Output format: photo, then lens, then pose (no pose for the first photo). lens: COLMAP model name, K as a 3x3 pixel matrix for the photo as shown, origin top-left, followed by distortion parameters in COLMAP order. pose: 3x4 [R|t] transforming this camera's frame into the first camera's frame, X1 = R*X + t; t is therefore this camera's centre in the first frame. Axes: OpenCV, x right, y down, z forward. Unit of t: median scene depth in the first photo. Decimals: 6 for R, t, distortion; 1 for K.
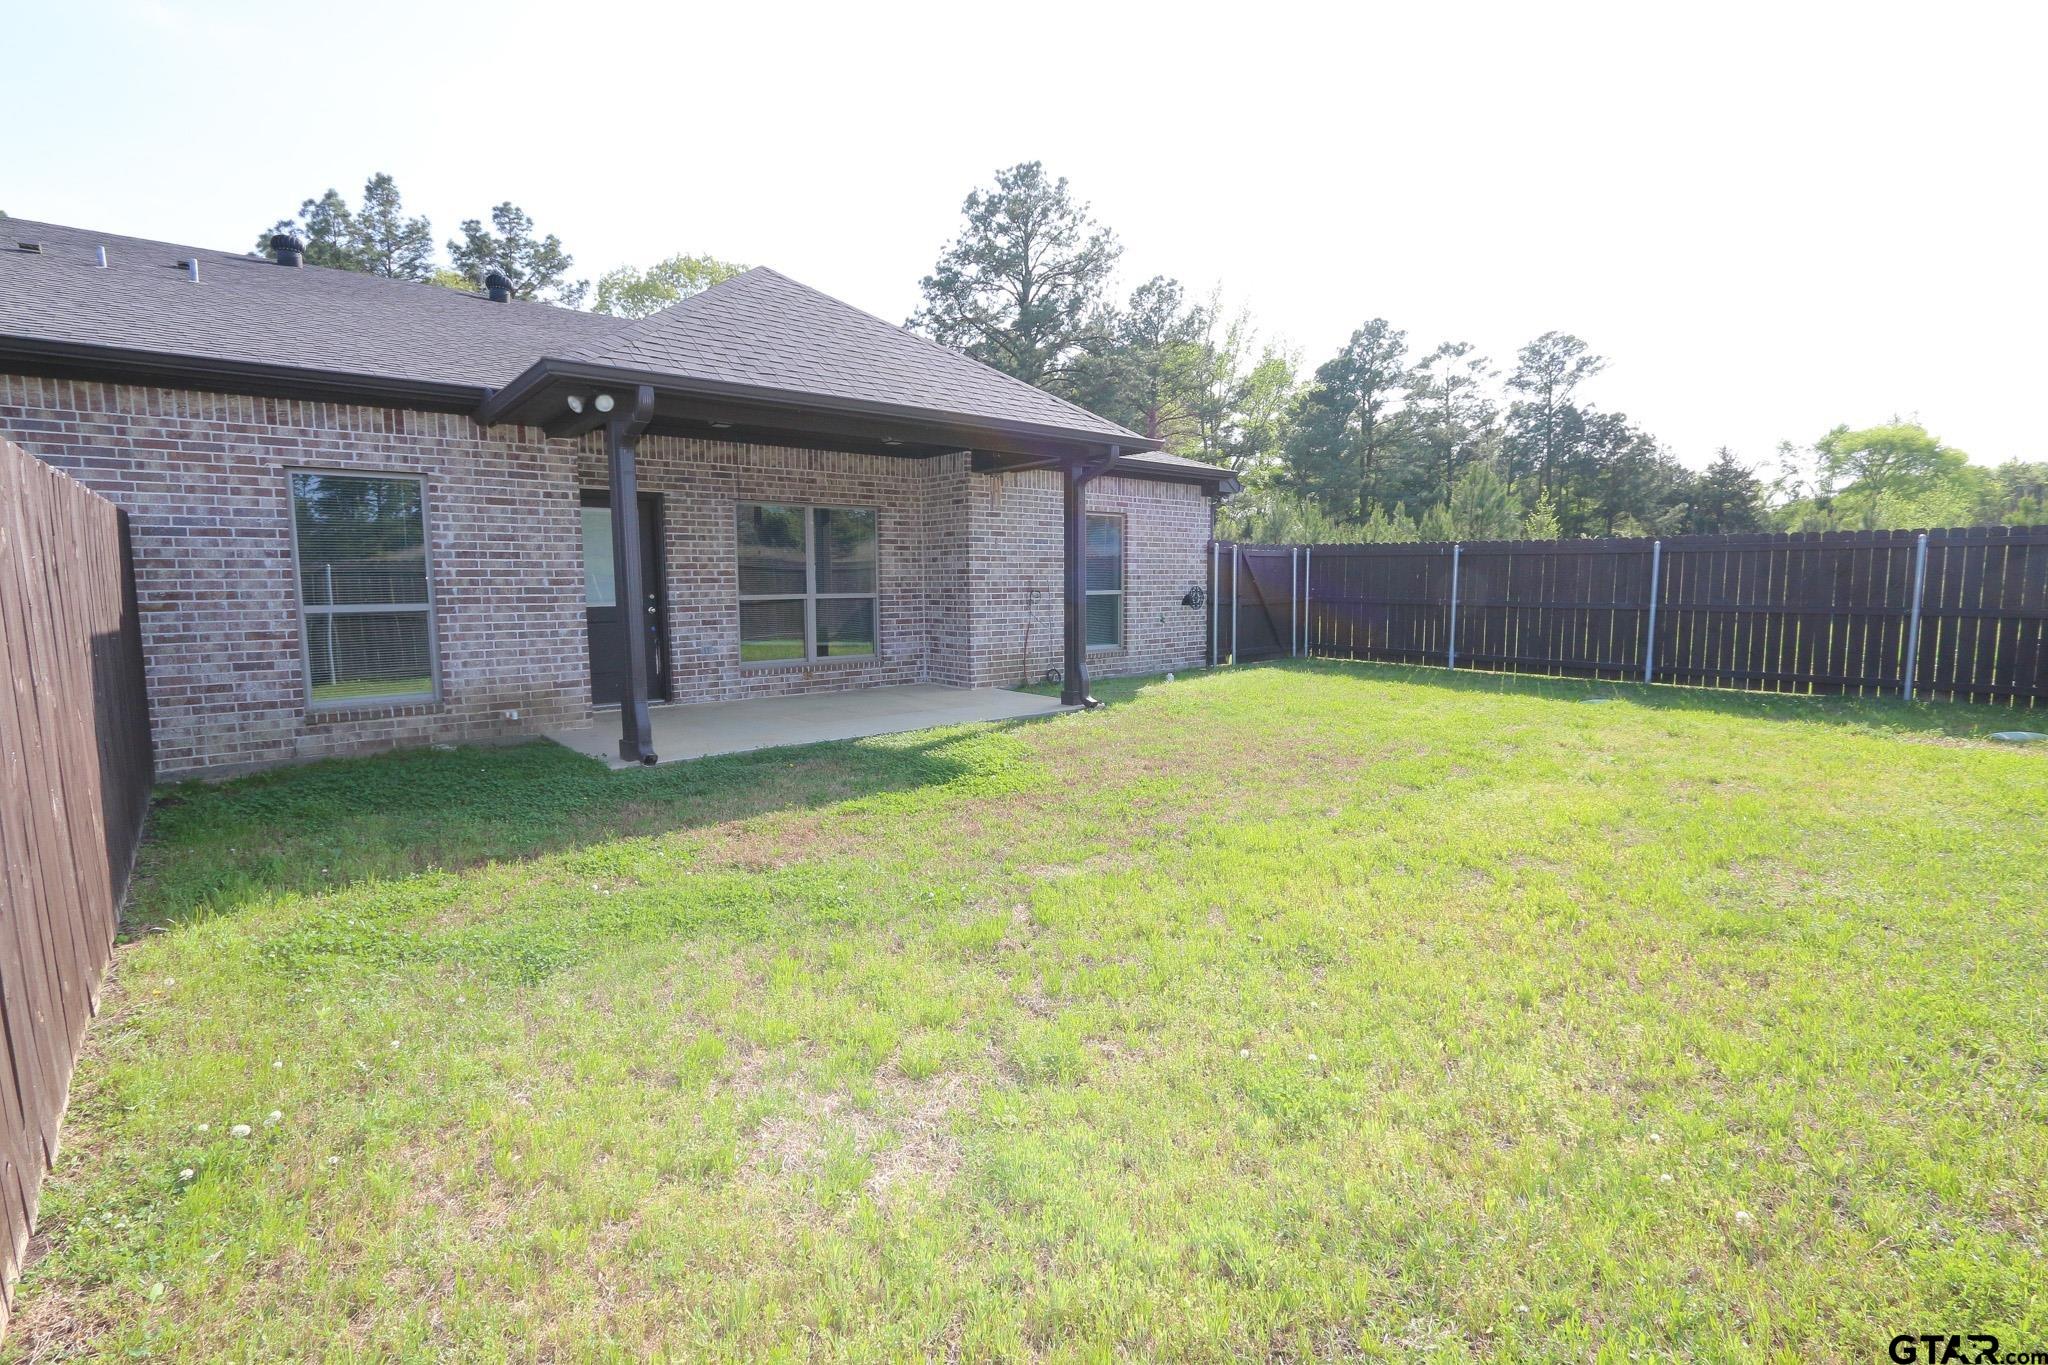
lens RADIAL K [[936.6, 0, 1024.0], [0, 936.6, 682.5], [0, 0, 1]] dist [-0.022387, 0.003844]
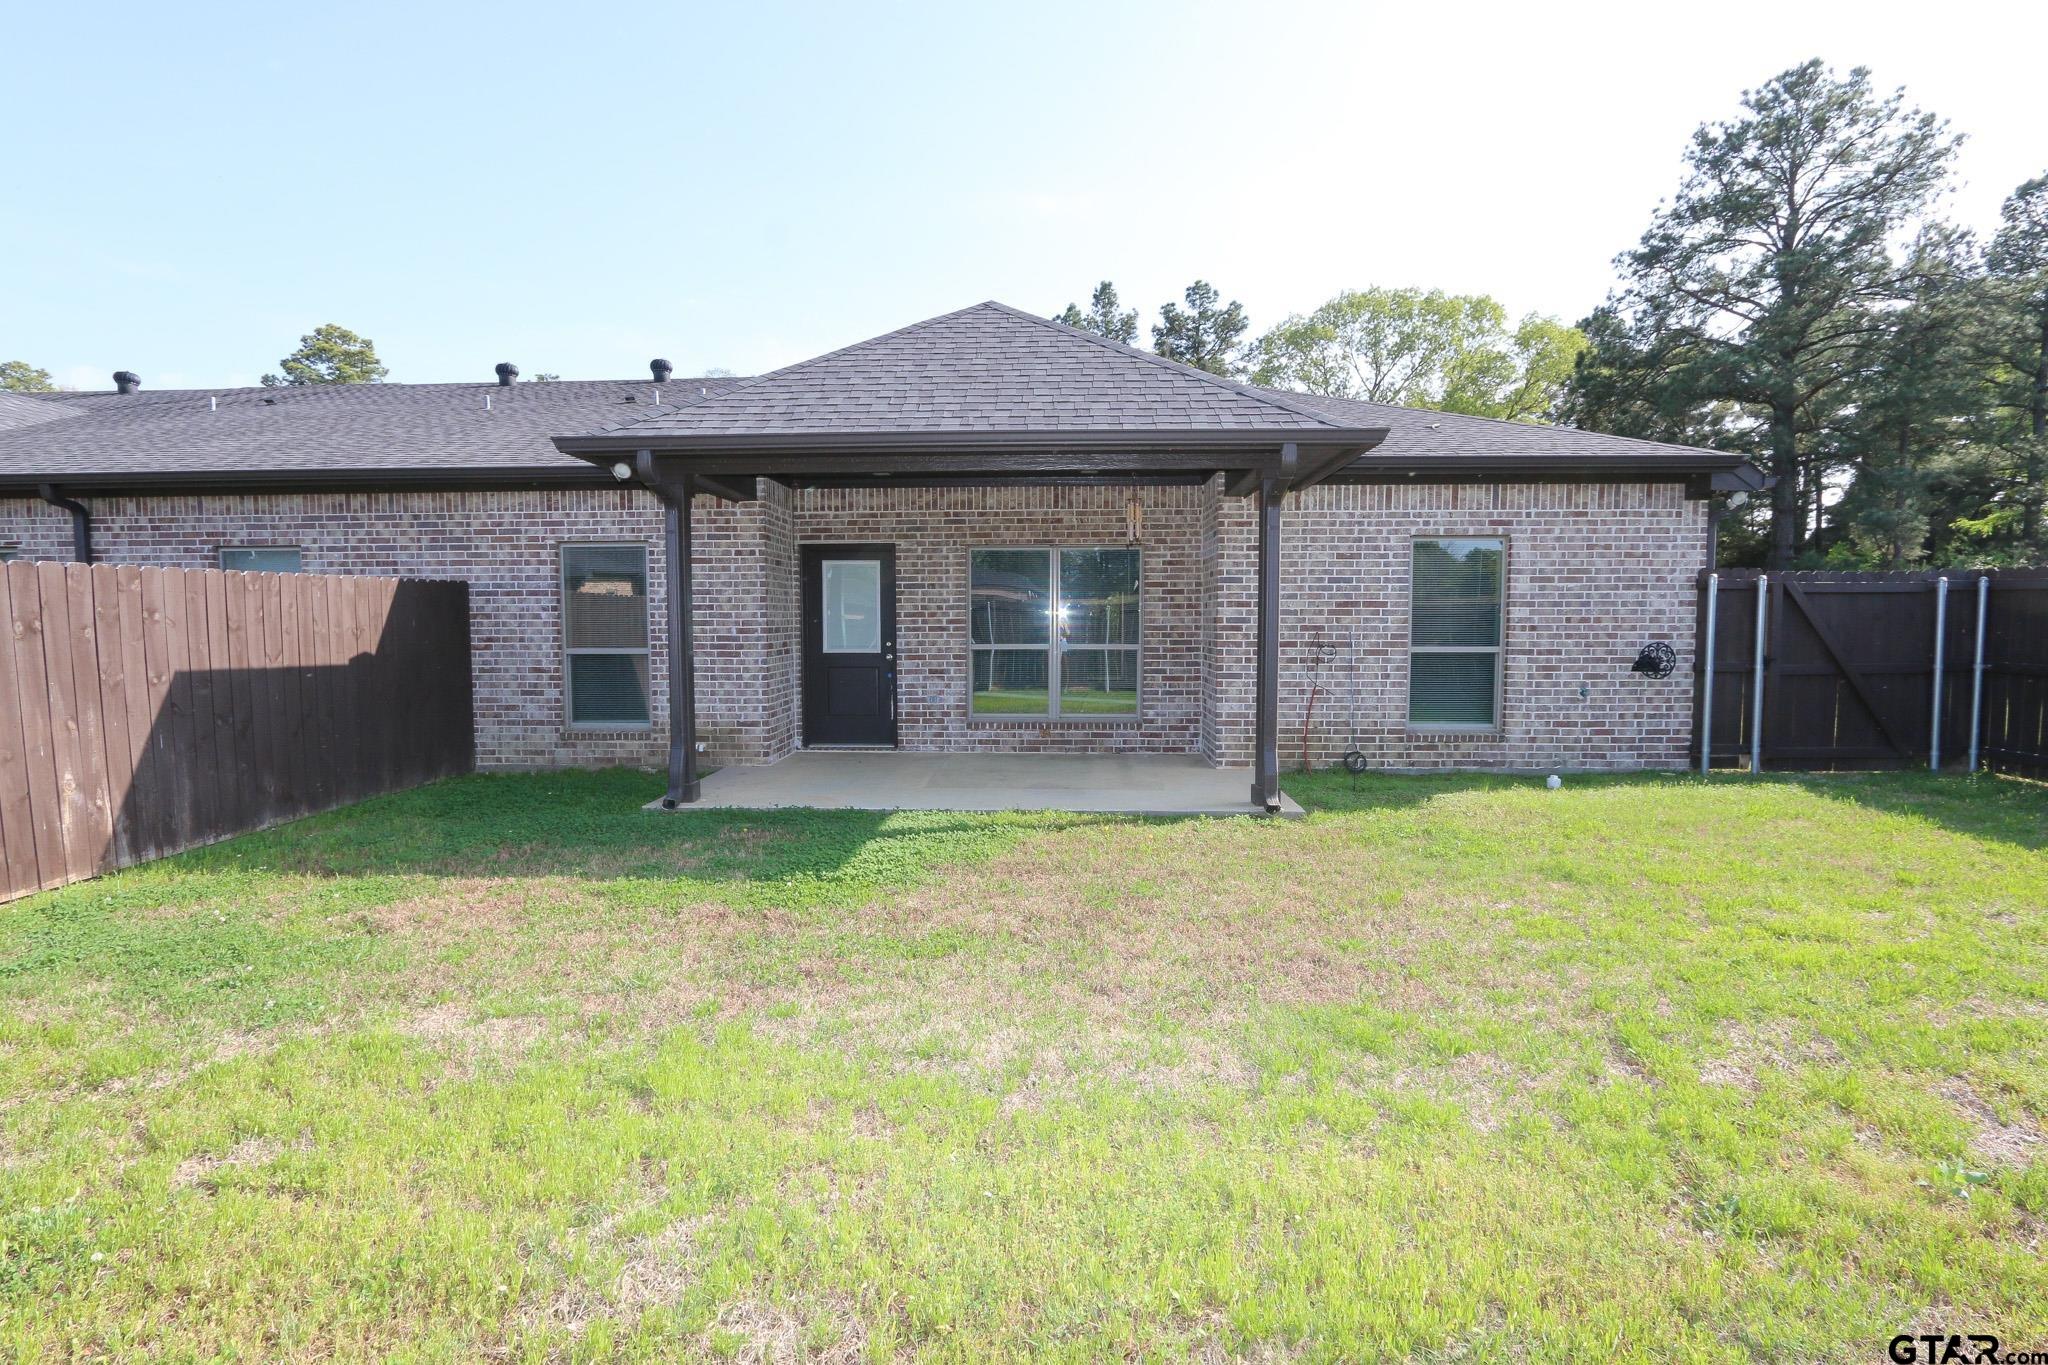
lens RADIAL K [[936.6, 0, 1024.0], [0, 936.6, 682.5], [0, 0, 1]] dist [-0.022387, 0.003844]
pose [[0.727497, 0.049292, -0.684338, 0.418144], [-0.076573, 0.997018, -0.009587, -0.051373], [0.681825, 0.059377, 0.729102, 0.351535]]
